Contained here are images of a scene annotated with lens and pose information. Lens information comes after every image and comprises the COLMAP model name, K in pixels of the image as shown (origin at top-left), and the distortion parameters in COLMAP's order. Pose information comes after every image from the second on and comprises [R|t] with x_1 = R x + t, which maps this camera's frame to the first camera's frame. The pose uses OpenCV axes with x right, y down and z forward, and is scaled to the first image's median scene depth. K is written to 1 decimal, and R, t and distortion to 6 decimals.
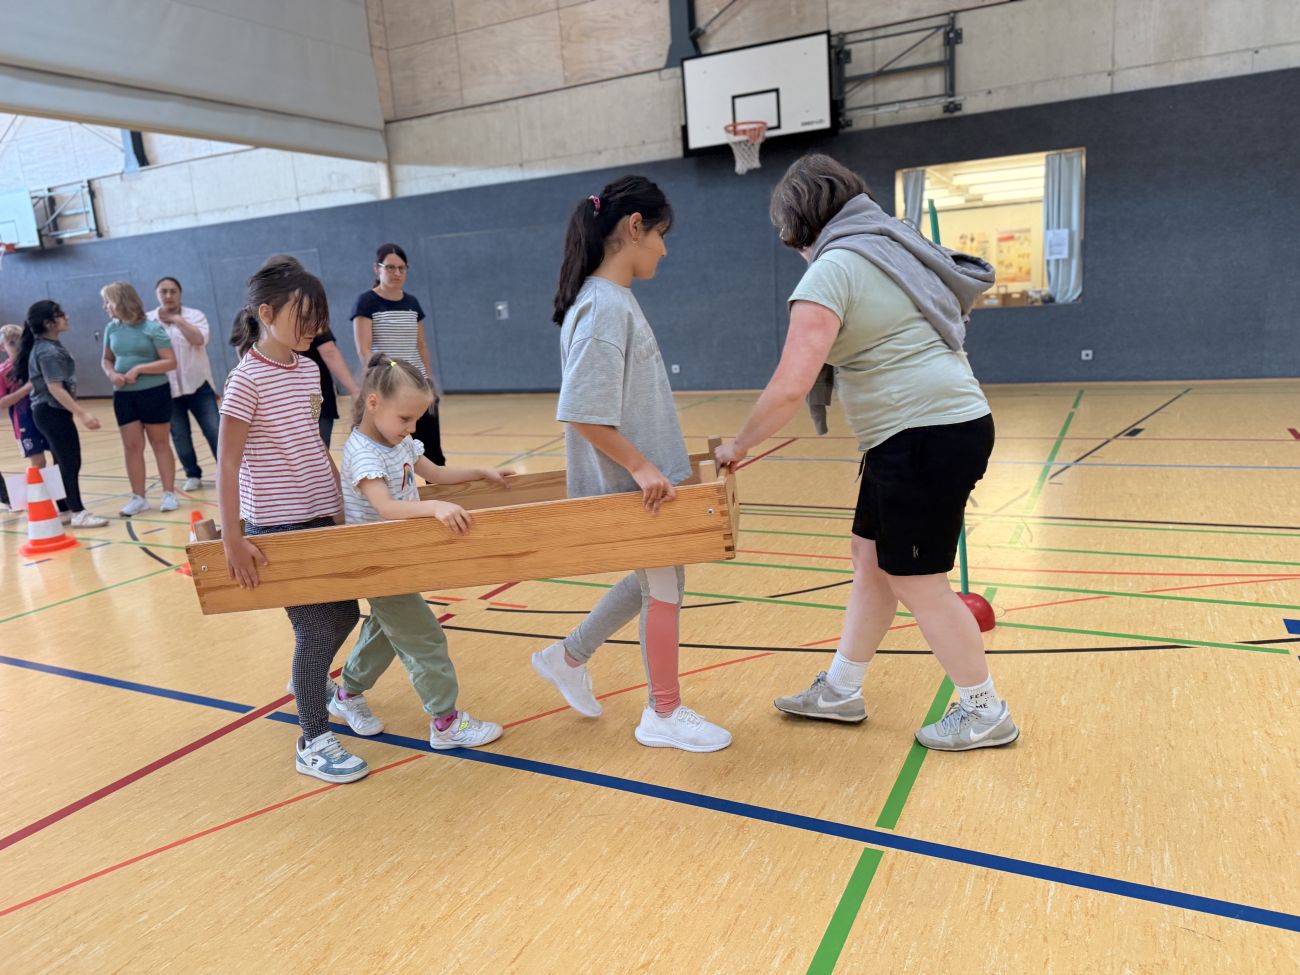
lens RADIAL K [[927.5, 0, 647.7], [0, 927.5, 486.2], [0, 0, 1]] dist [-0.006854, -0.003281]
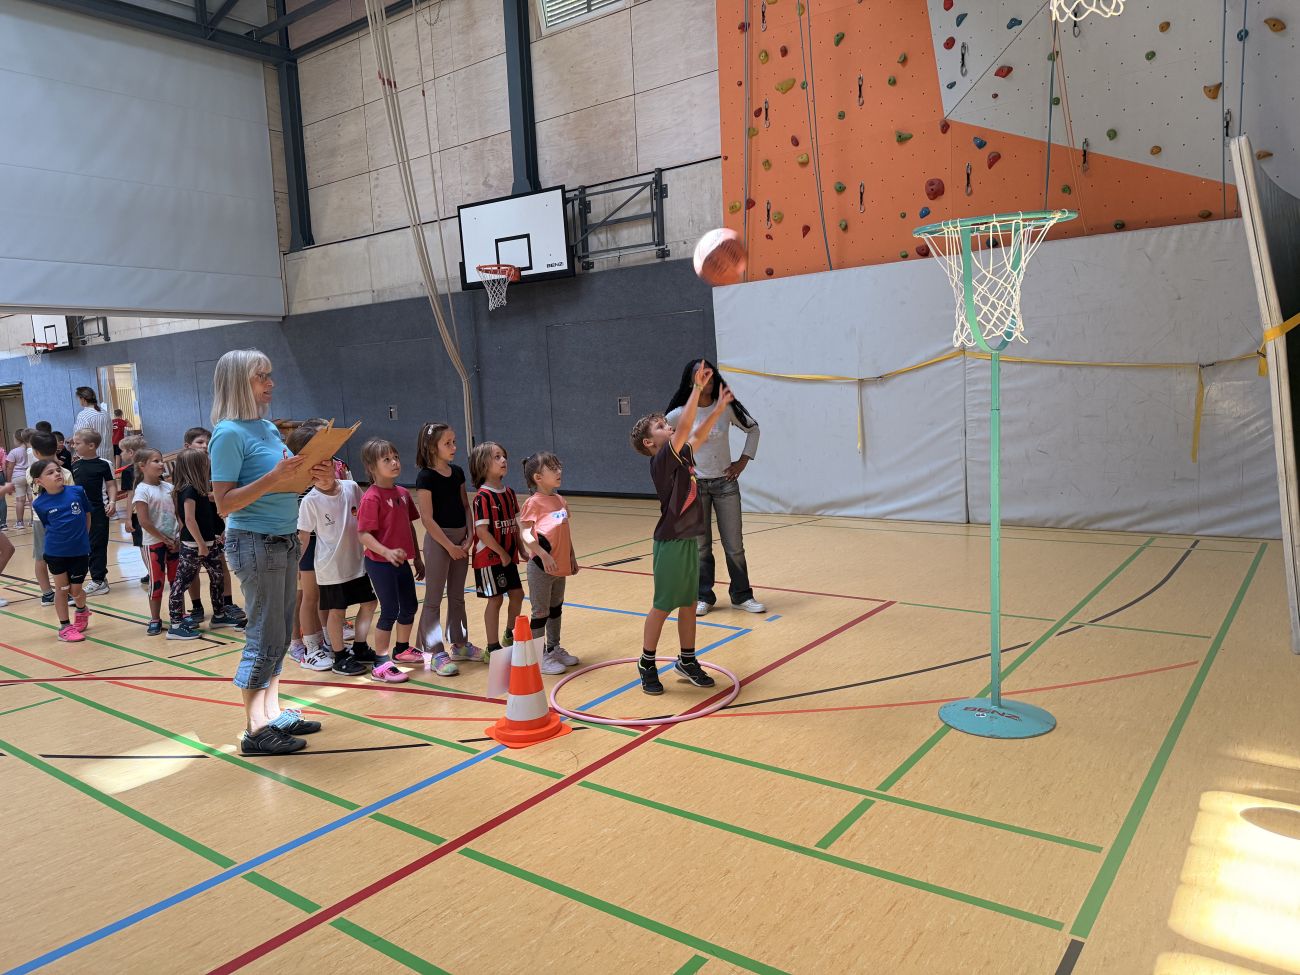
lens RADIAL K [[927.5, 0, 650.7], [0, 927.5, 488.9], [0, 0, 1]] dist [-0.006854, -0.003281]
pose [[0.984569, 0.045344, -0.169023, 0.492066], [-0.058775, 0.995425, -0.075324, -0.046701], [0.164834, 0.084095, 0.982730, -0.054363]]
